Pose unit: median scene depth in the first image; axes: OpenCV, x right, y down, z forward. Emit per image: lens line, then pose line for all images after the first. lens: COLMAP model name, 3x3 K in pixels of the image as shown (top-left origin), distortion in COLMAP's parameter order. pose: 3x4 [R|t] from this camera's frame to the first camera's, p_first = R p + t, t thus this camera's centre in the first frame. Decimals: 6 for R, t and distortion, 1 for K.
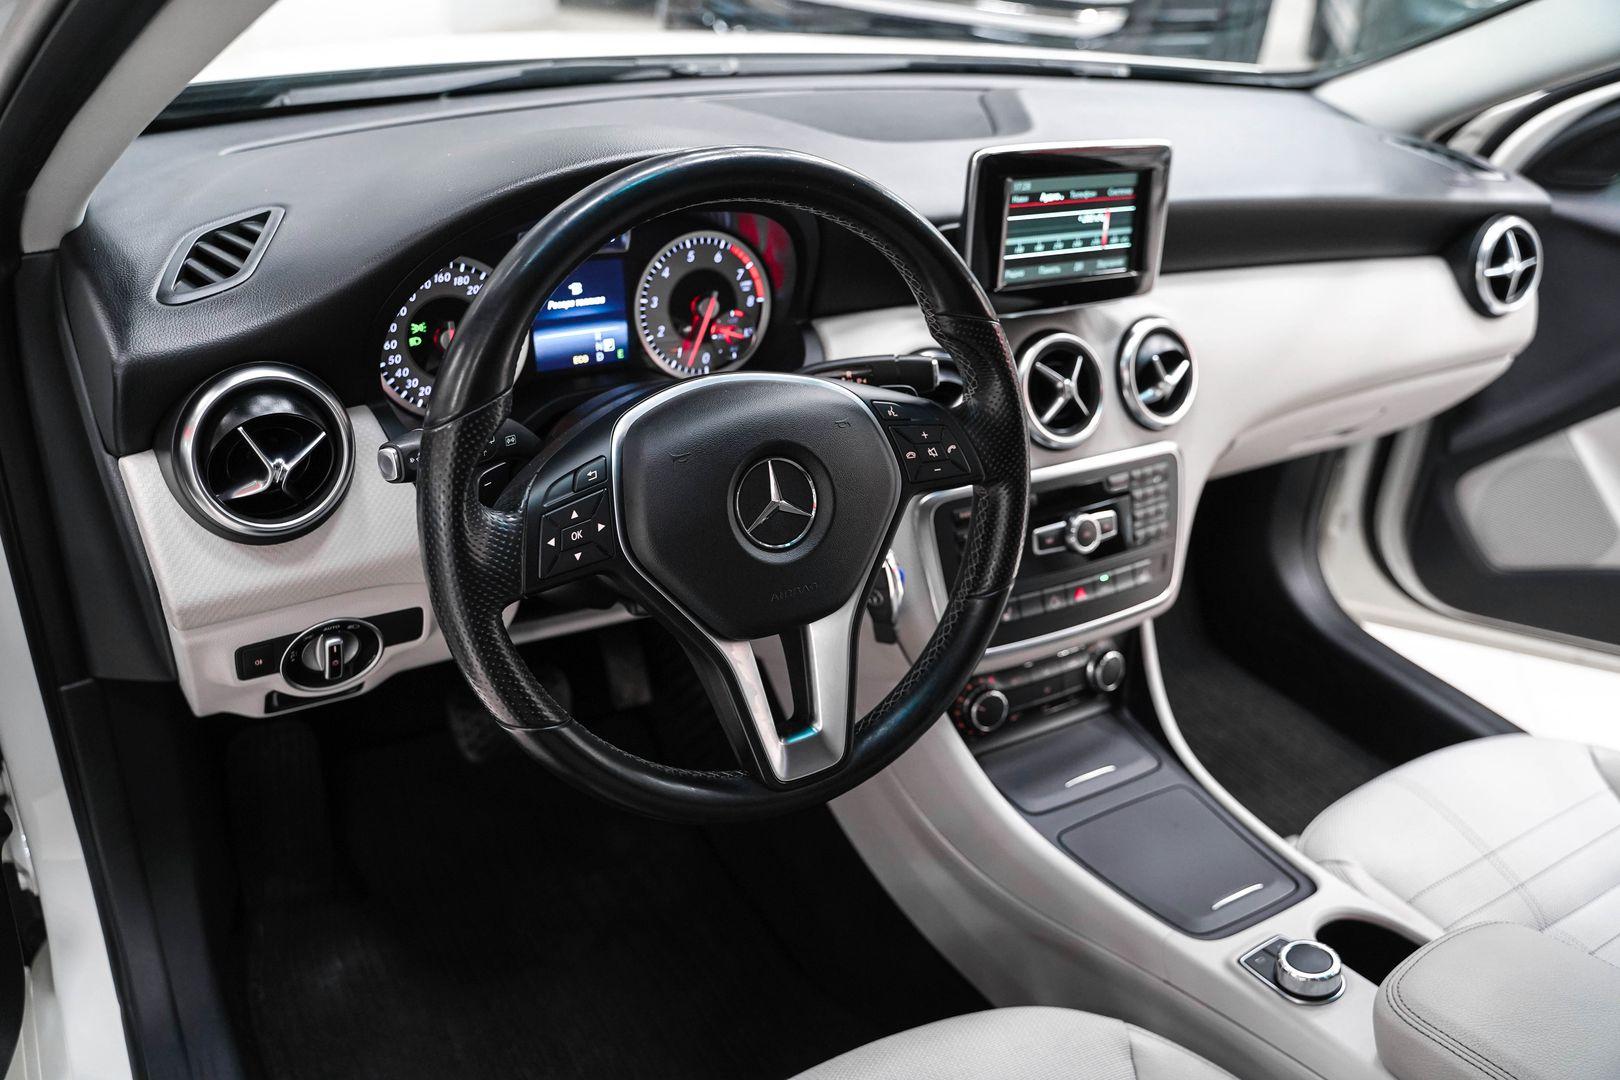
lens RADIAL K [[1324.5, 0, 799.8], [0, 1324.5, 529.6], [0, 0, 1]] dist [-0.120371, 0.094776]
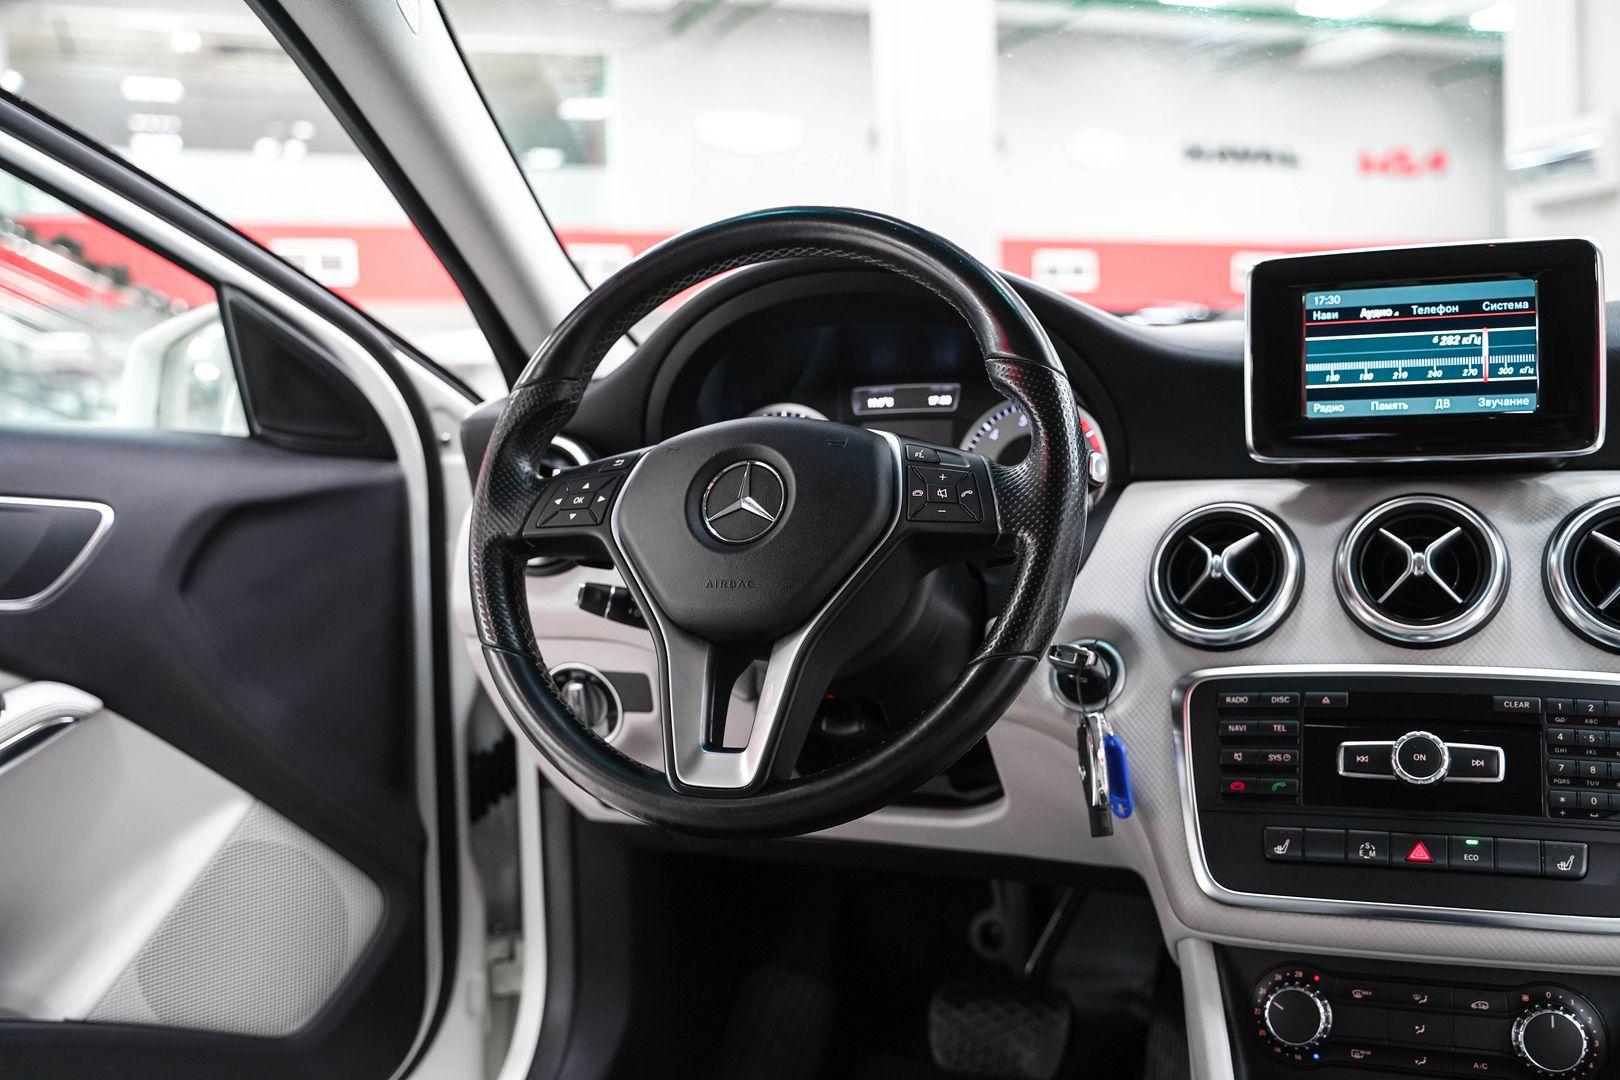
lens RADIAL K [[1612.8, 0, 803.5], [0, 1612.8, 529.4], [0, 0, 1]] dist [-0.027251, 0.000000]
pose [[0.603216, -0.051963, -0.795883, 0.712941], [-0.313993, 0.901821, -0.296862, 0.252279], [0.733170, 0.428974, 0.527677, 0.266065]]
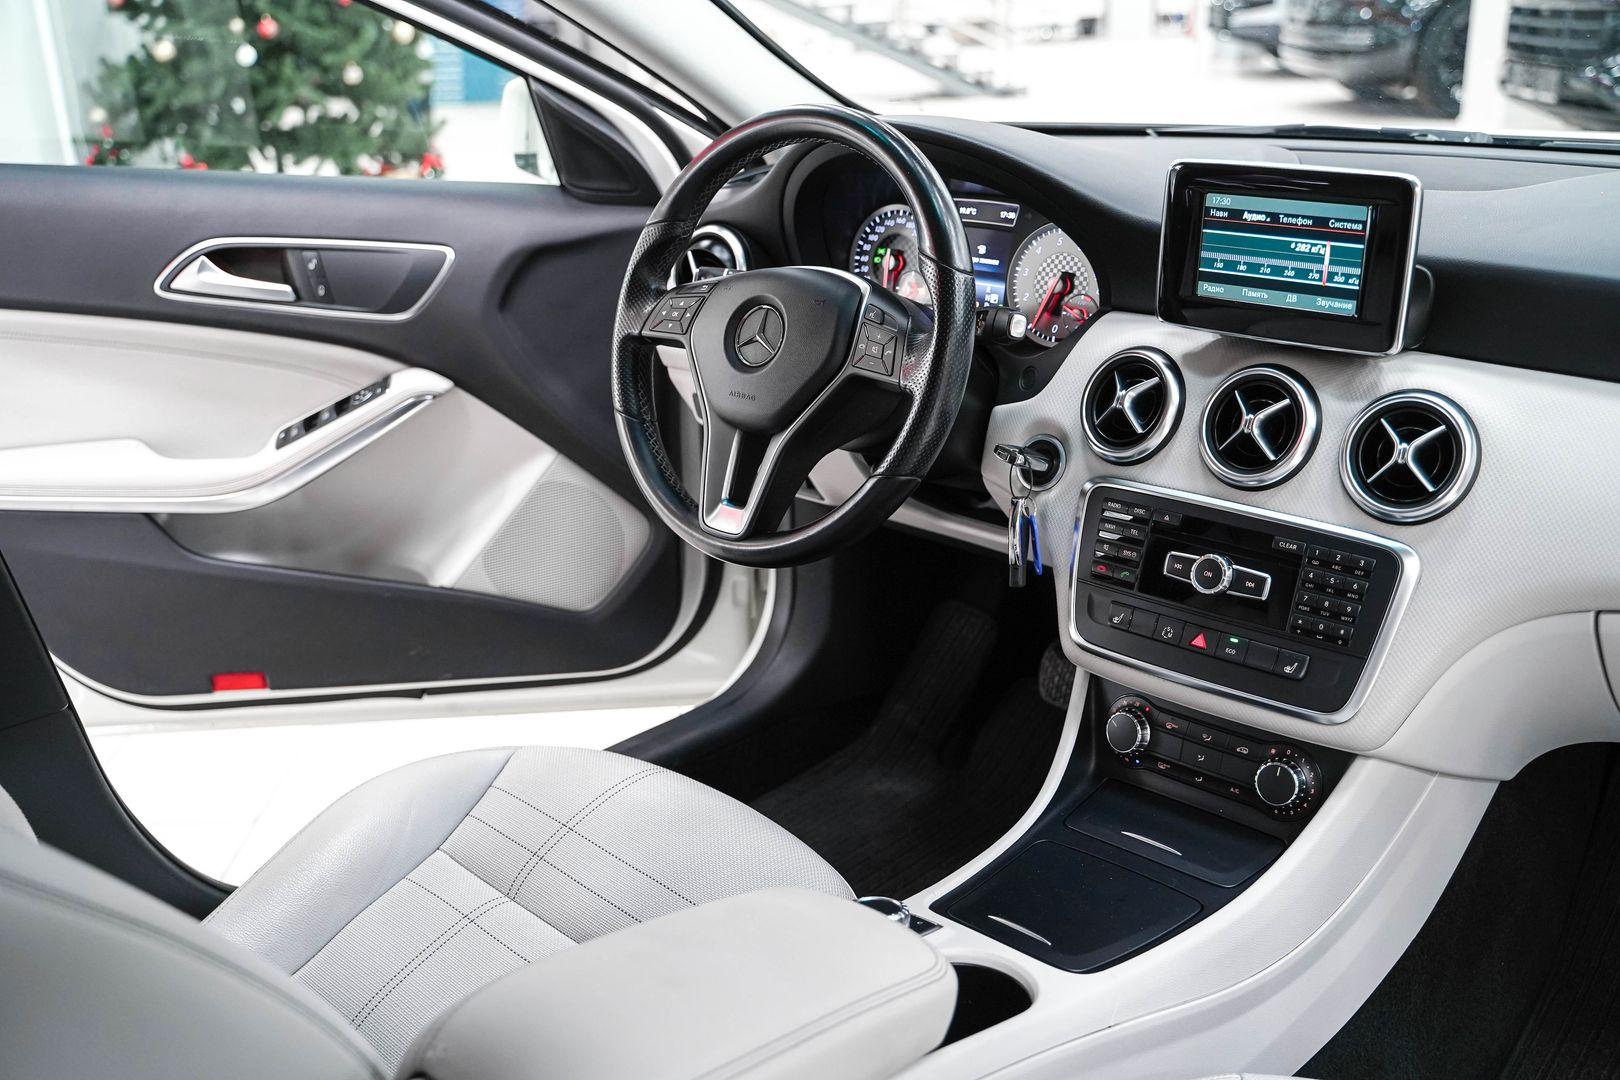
lens RADIAL K [[1612.8, 0, 795.9], [0, 1612.8, 534.1], [0, 0, 1]] dist [-0.027251, 0.000000]
pose [[0.267247, 0.245629, -0.931797, 1.213471], [-0.415464, 0.901848, 0.118576, -0.036520], [0.869465, 0.355439, 0.343066, 0.349533]]
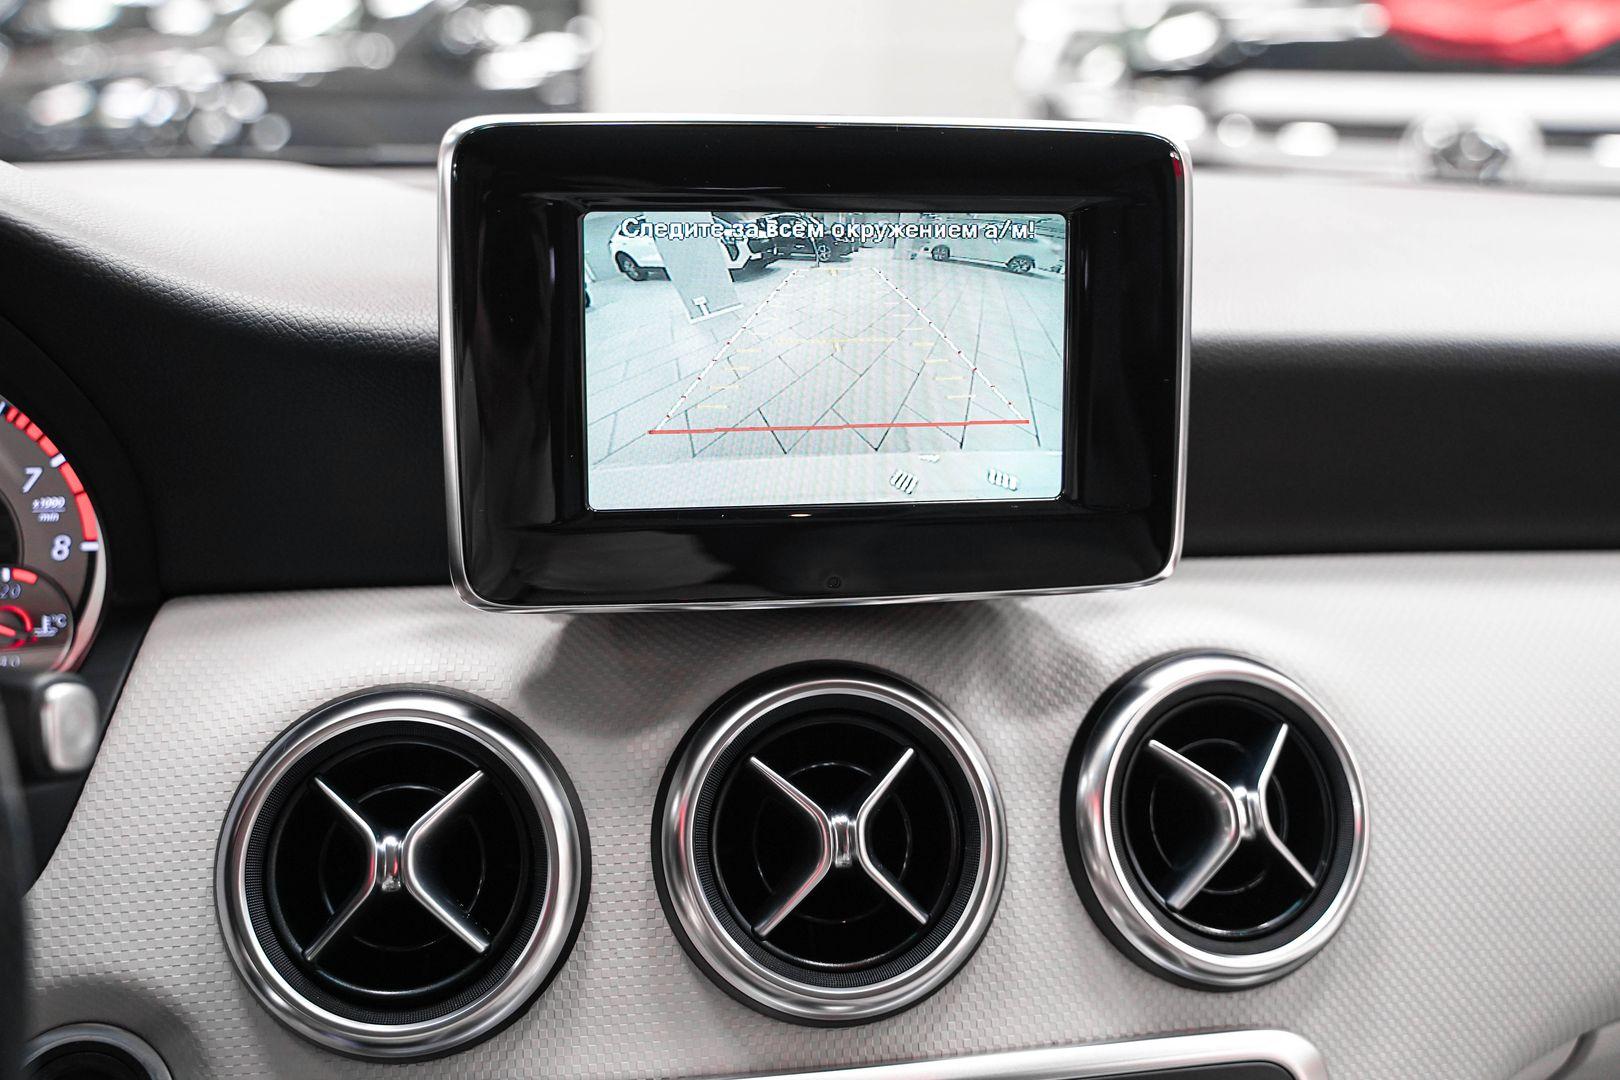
lens RADIAL K [[1612.8, 0, 796.9], [0, 1612.8, 520.9], [0, 0, 1]] dist [-0.027251, 0.000000]
pose [[0.939471, 0.022474, -0.341890, 0.331313], [-0.116916, 0.958982, -0.258233, -0.077502], [0.322063, 0.282575, 0.903564, 0.604132]]
